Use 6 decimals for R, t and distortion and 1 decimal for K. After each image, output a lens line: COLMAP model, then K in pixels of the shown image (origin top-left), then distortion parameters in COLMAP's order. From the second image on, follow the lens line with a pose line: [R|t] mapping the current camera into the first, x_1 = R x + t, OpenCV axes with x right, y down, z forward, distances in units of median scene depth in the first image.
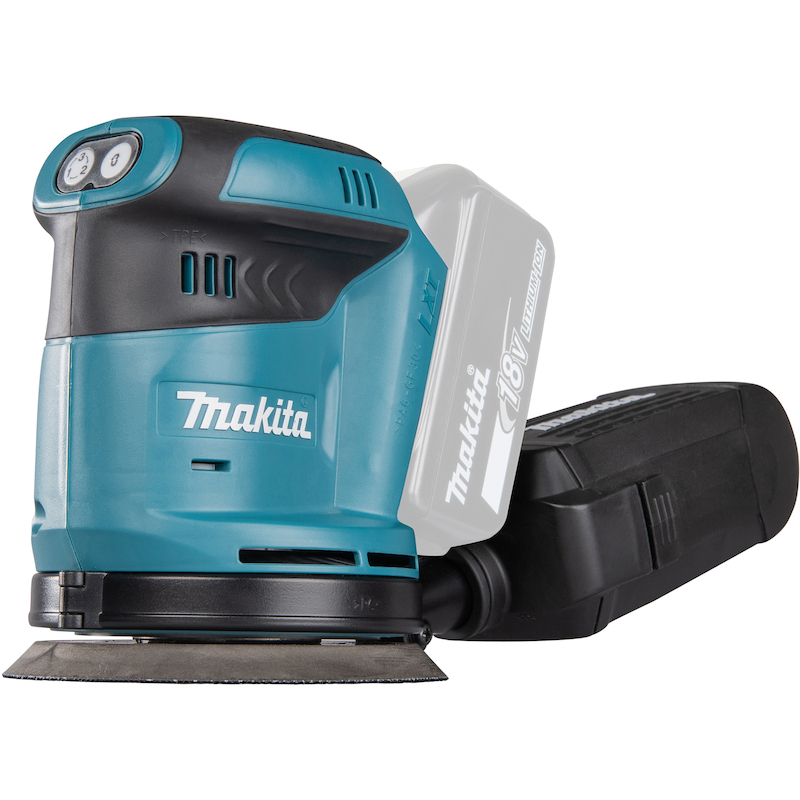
lens RADIAL K [[2526.5, 0, 400.0], [0, 2526.5, 400.0], [0, 0, 1]] dist [-0.015944, -2.200859]
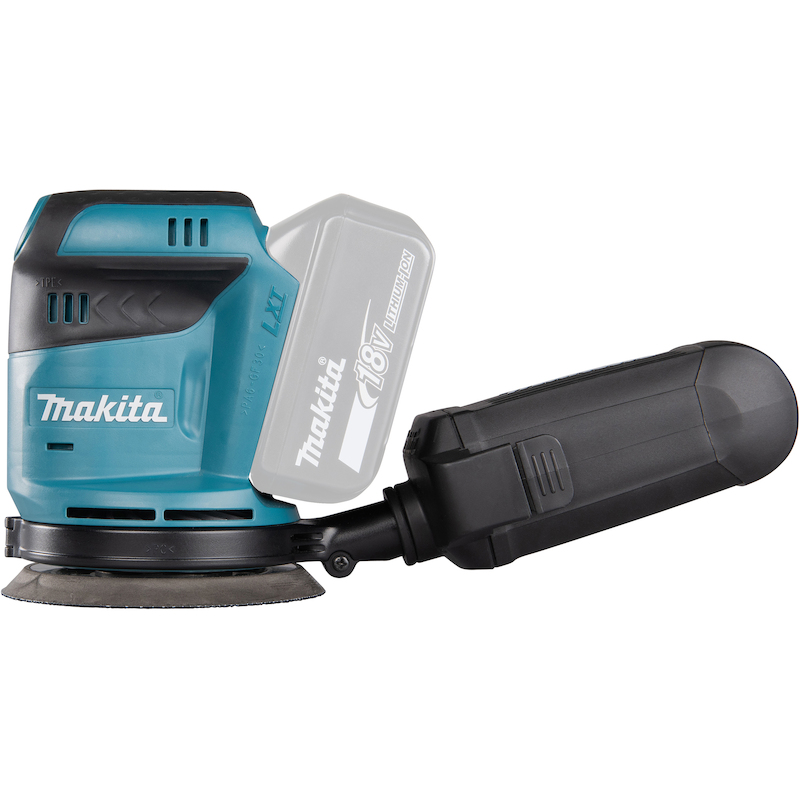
lens RADIAL K [[2526.5, 0, 400.0], [0, 2526.5, 400.0], [0, 0, 1]] dist [-0.015944, -2.200859]
pose [[0.746450, 0.003752, -0.665431, 0.905453], [0.055394, 0.996163, 0.067755, -0.076503], [0.663132, -0.087437, 0.743378, 0.078906]]
